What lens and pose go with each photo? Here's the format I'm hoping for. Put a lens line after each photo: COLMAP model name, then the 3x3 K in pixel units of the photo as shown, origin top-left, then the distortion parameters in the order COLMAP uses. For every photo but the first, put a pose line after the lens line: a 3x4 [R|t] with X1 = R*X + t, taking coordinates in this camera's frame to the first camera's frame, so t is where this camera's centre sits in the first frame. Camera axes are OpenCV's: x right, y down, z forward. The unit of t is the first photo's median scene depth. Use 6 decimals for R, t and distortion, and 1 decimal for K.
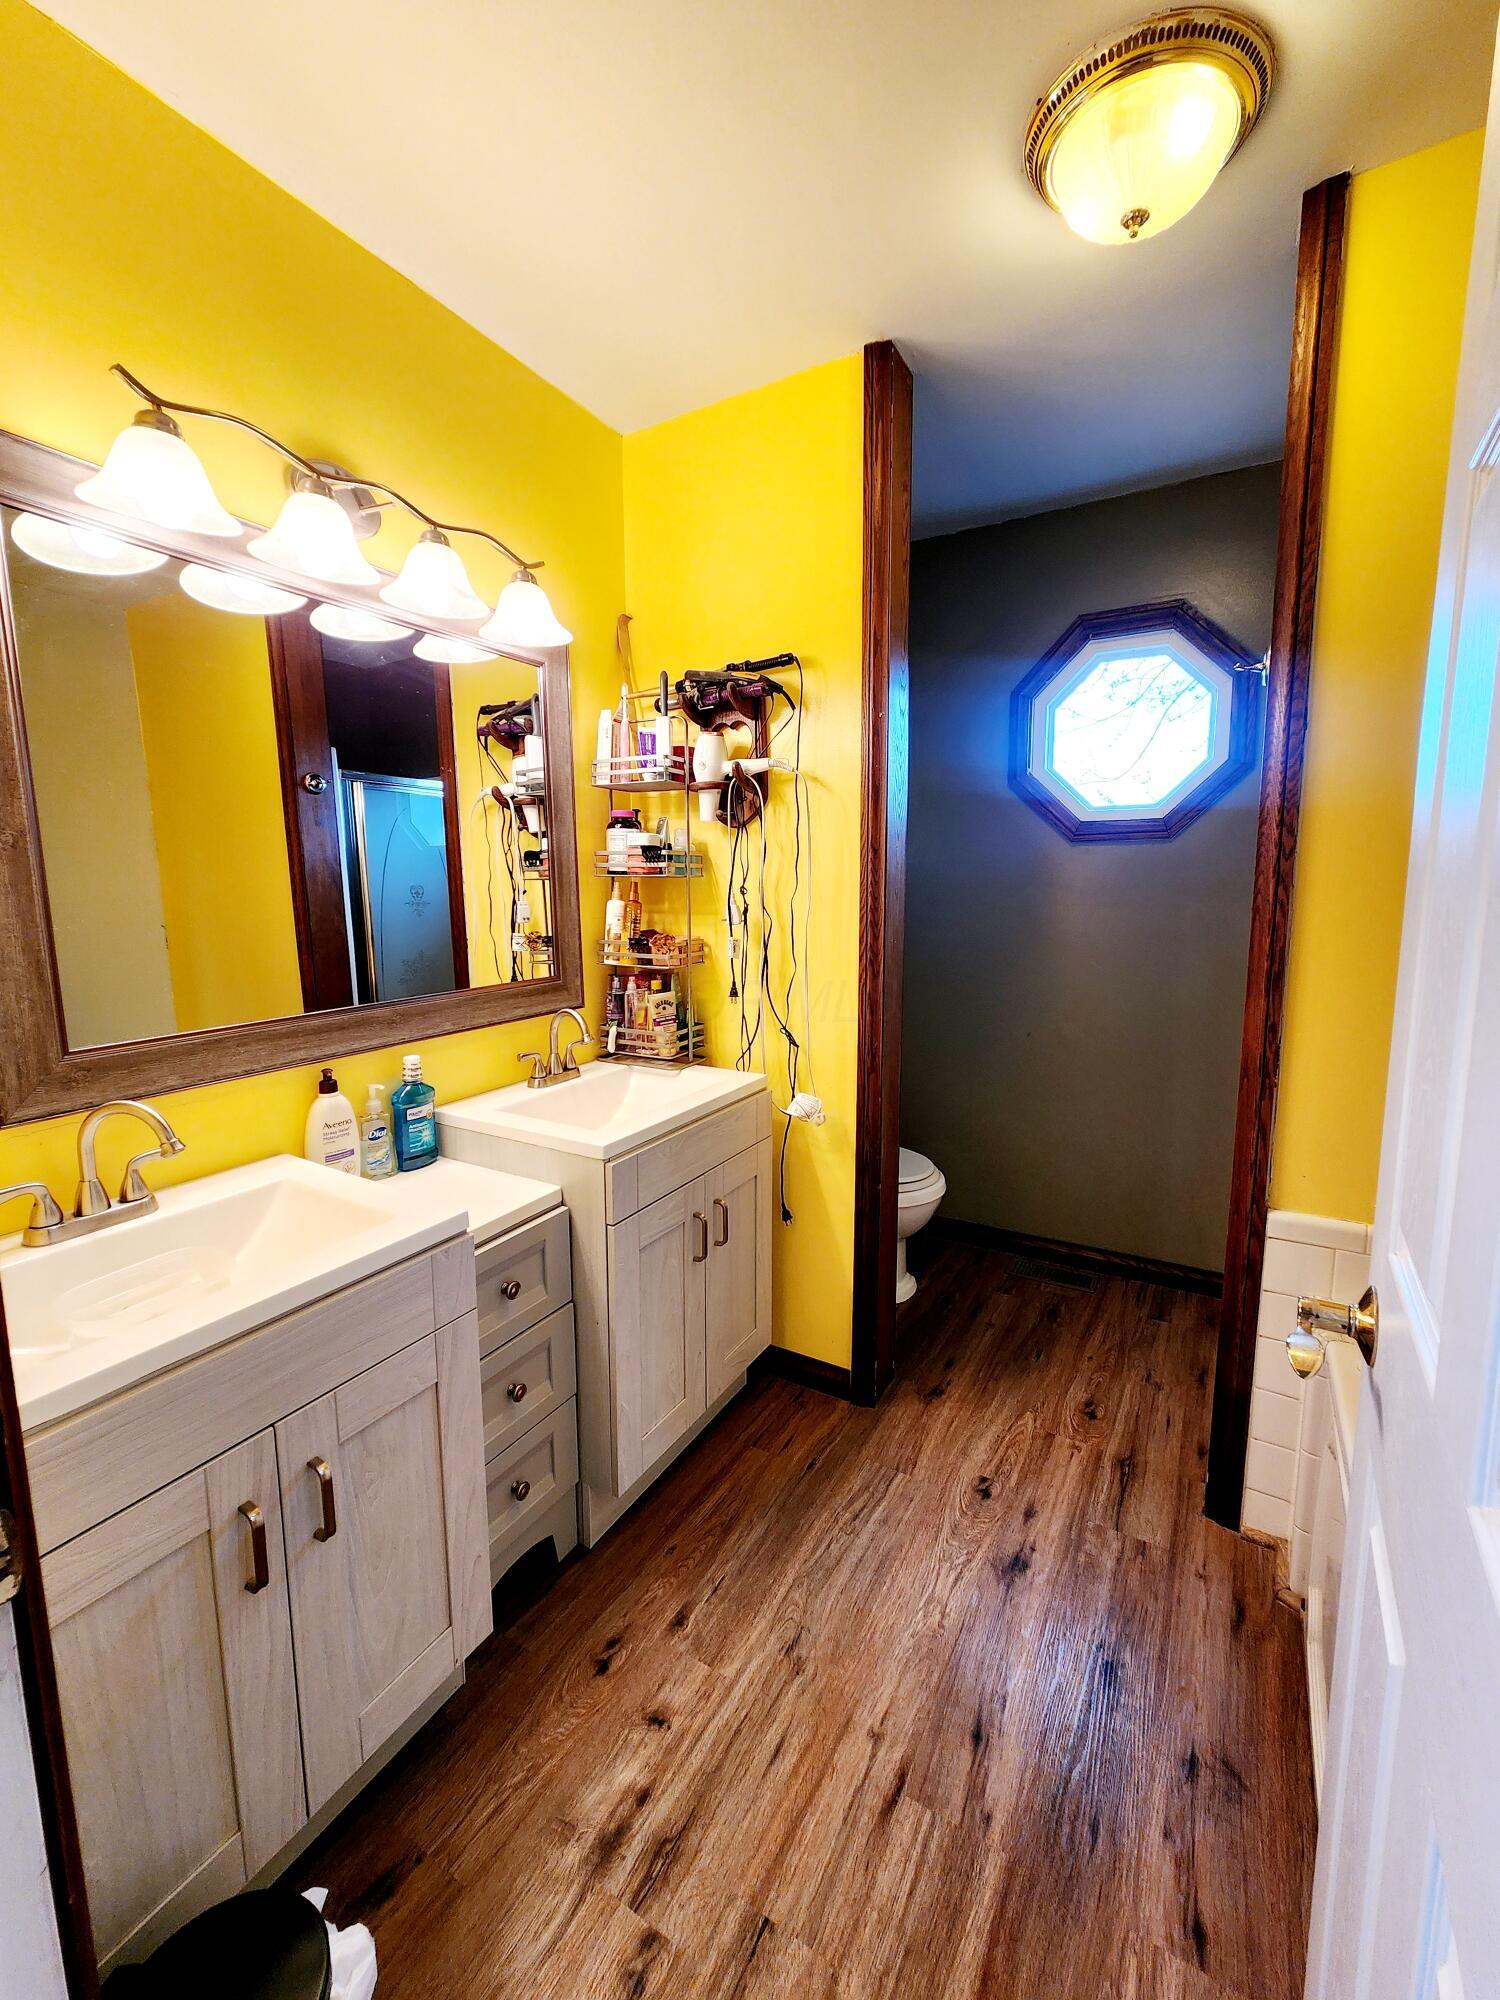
lens RADIAL K [[823.1, 0, 748.1], [0, 823.1, 992.1], [0, 0, 1]] dist [0.001496, 0.001958]
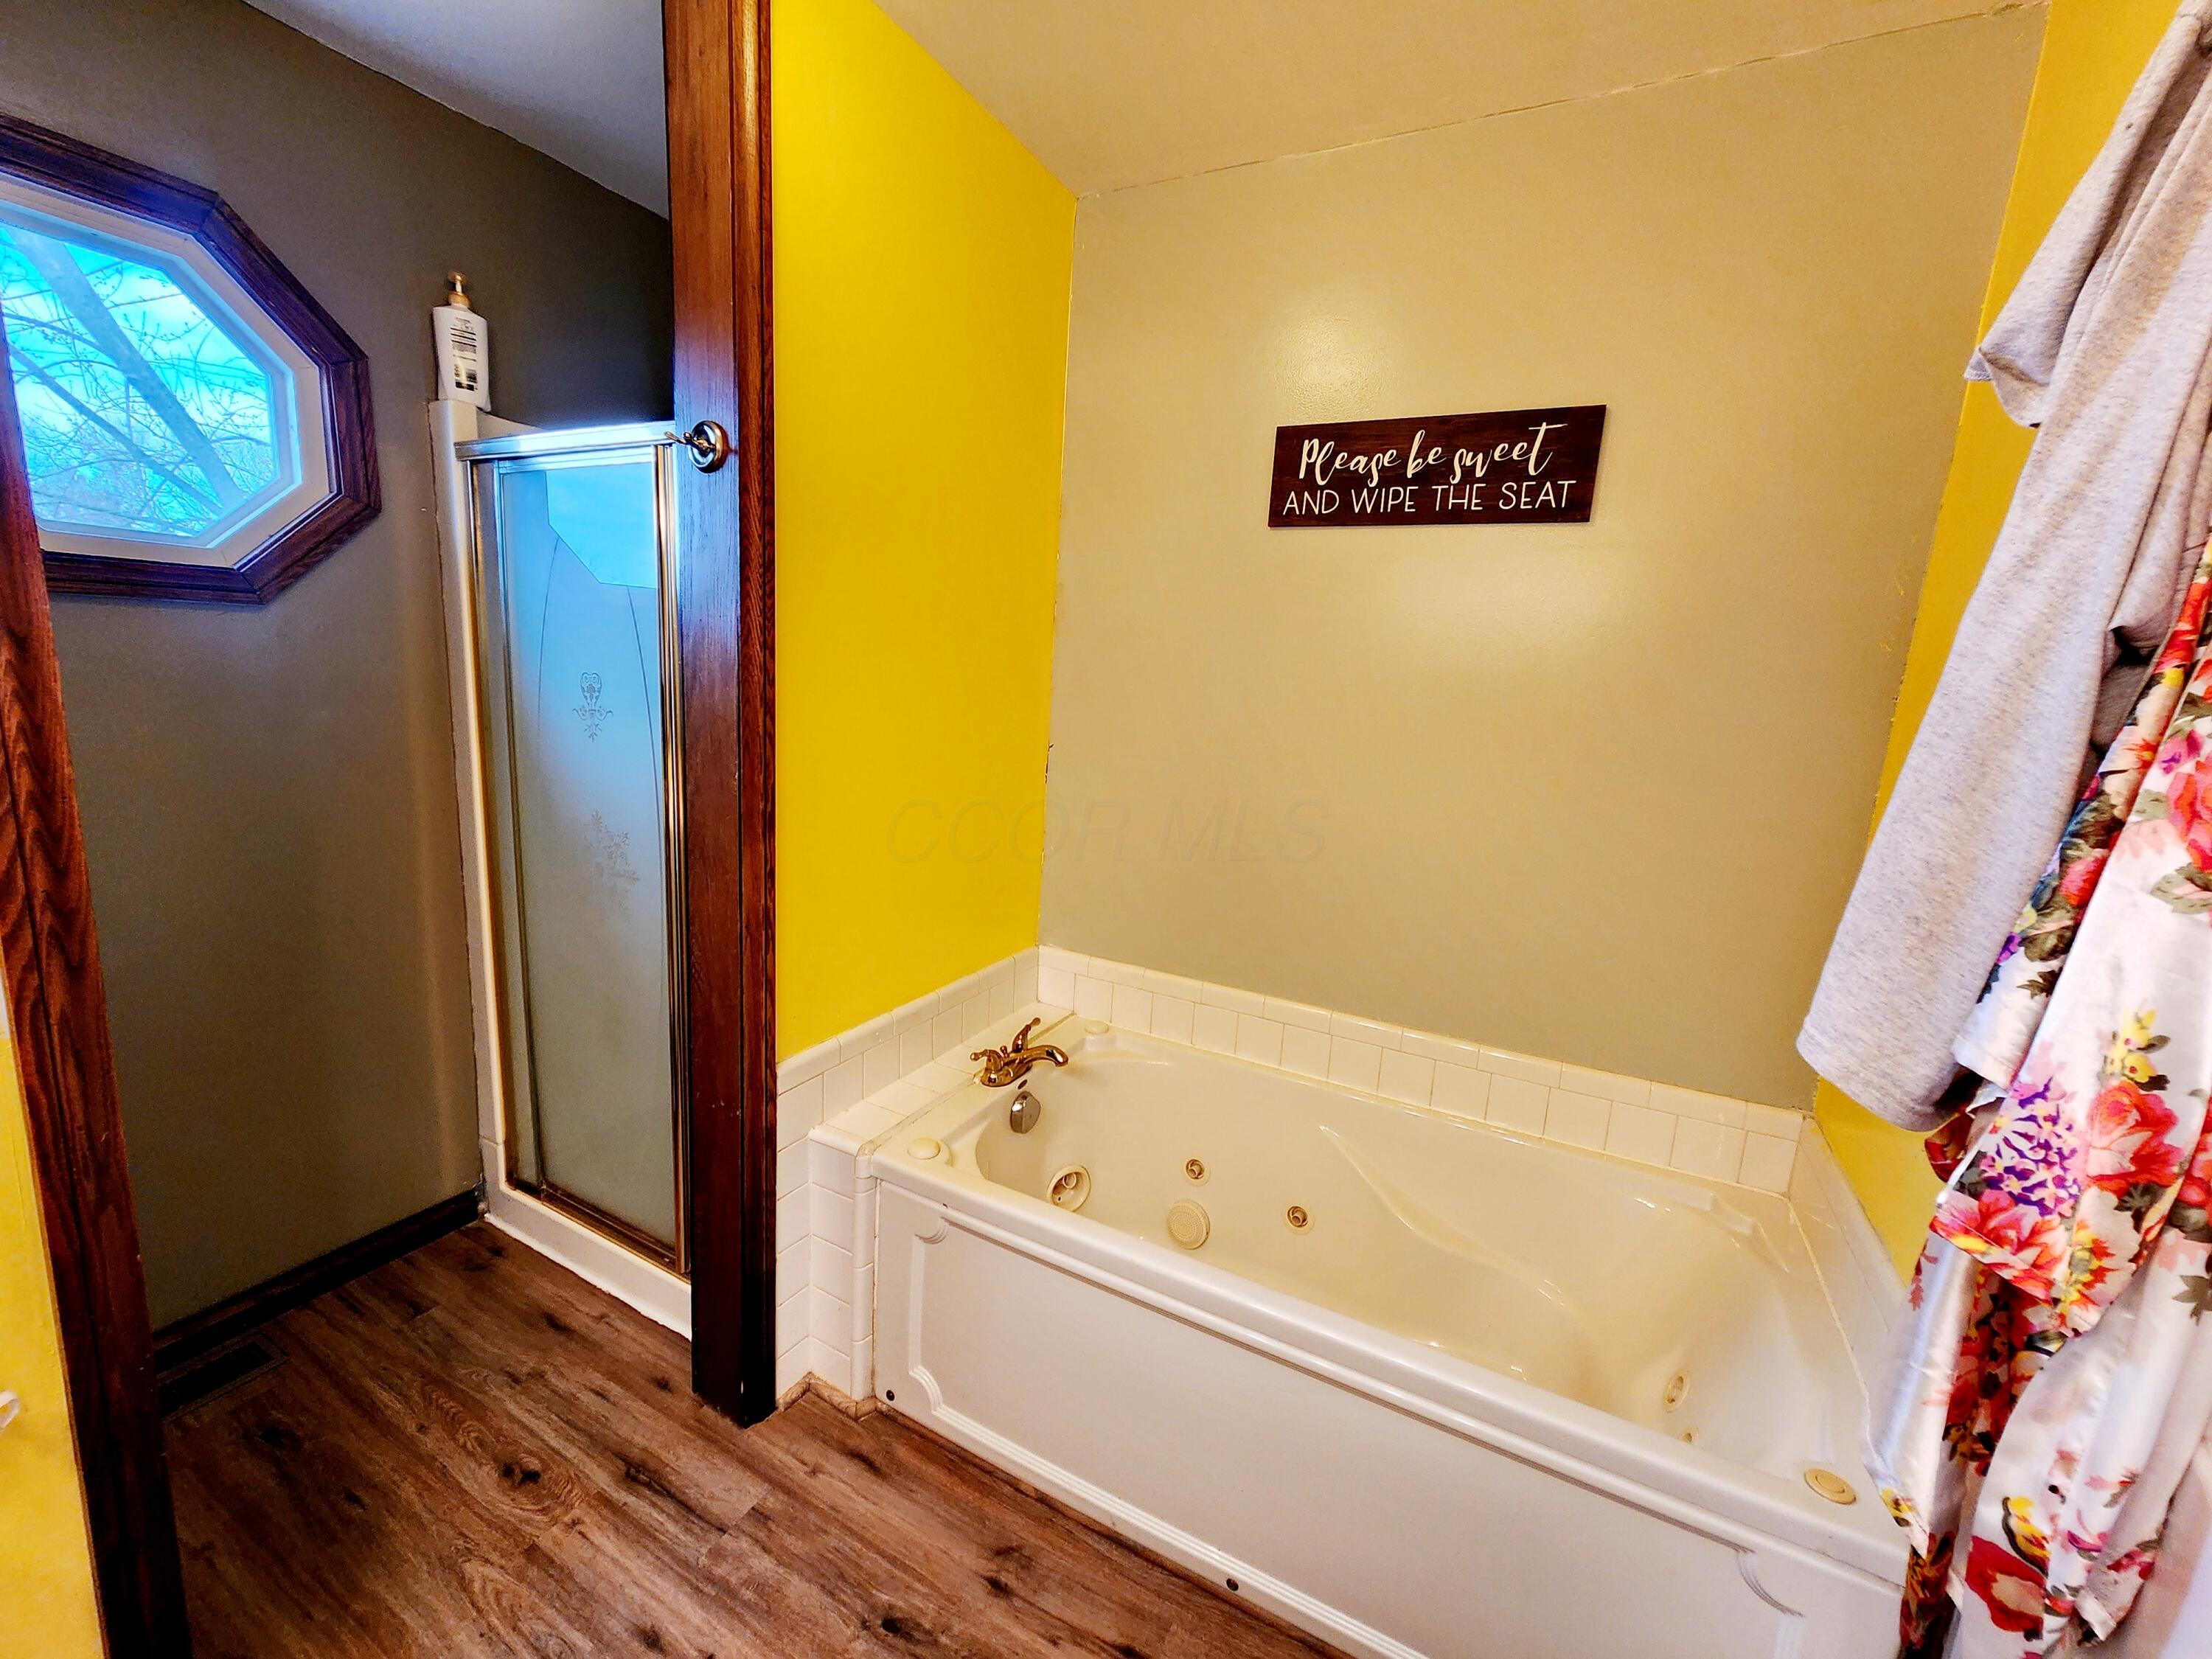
lens RADIAL K [[910.3, 0, 1098.3], [0, 910.3, 833.5], [0, 0, 1]] dist [0.001496, 0.001958]
pose [[-0.045183, -0.180695, 0.982501, -0.295580], [0.084810, 0.979261, 0.184000, -0.129001], [-0.995372, 0.091640, -0.028921, 0.583126]]
